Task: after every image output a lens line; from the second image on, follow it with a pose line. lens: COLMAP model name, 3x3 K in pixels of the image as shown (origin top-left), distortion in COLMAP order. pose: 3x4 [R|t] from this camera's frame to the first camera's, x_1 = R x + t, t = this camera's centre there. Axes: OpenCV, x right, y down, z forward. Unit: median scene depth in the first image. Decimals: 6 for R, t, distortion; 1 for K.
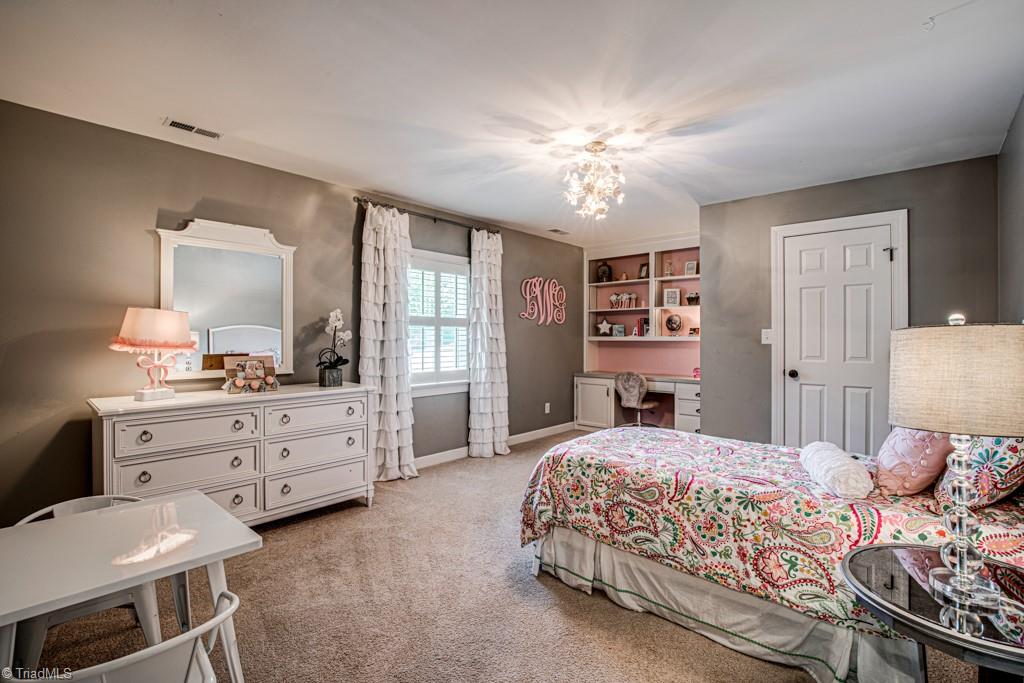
lens RADIAL K [[479.4, 0, 533.5], [0, 479.4, 339.2], [0, 0, 1]] dist [-0.041255, 0.000144]
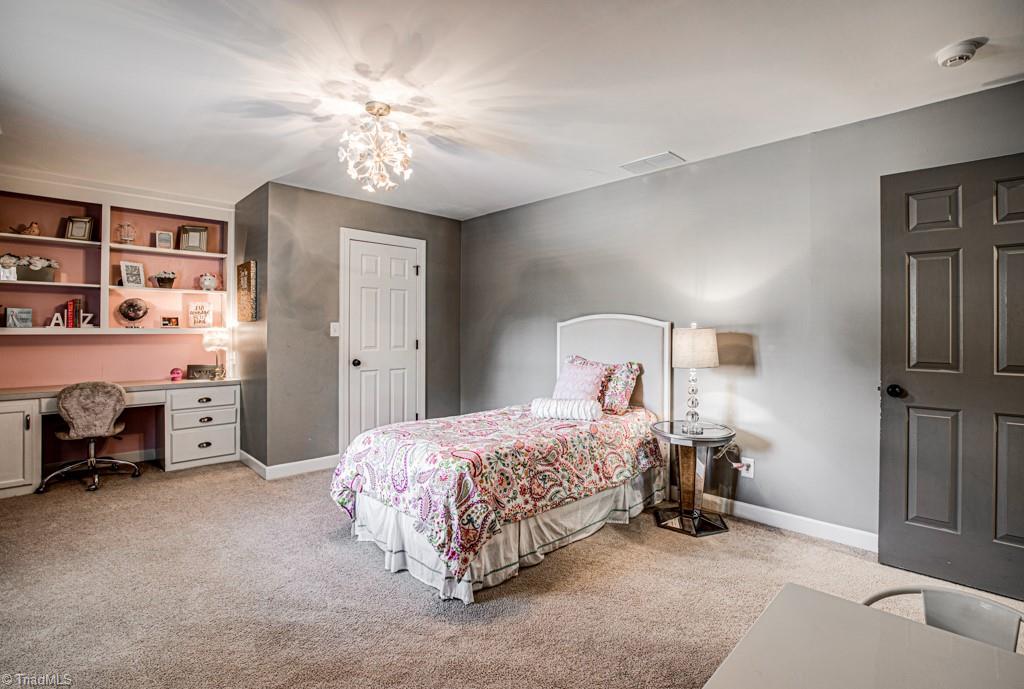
lens RADIAL K [[475.0, 0, 510.1], [0, 475.0, 328.2], [0, 0, 1]] dist [-0.022638, -0.000084]
pose [[0.081057, 0.004086, 0.996701, -0.770211], [0.000019, 0.999992, -0.004101, -0.005606], [-0.996709, 0.000351, 0.081056, 0.769204]]
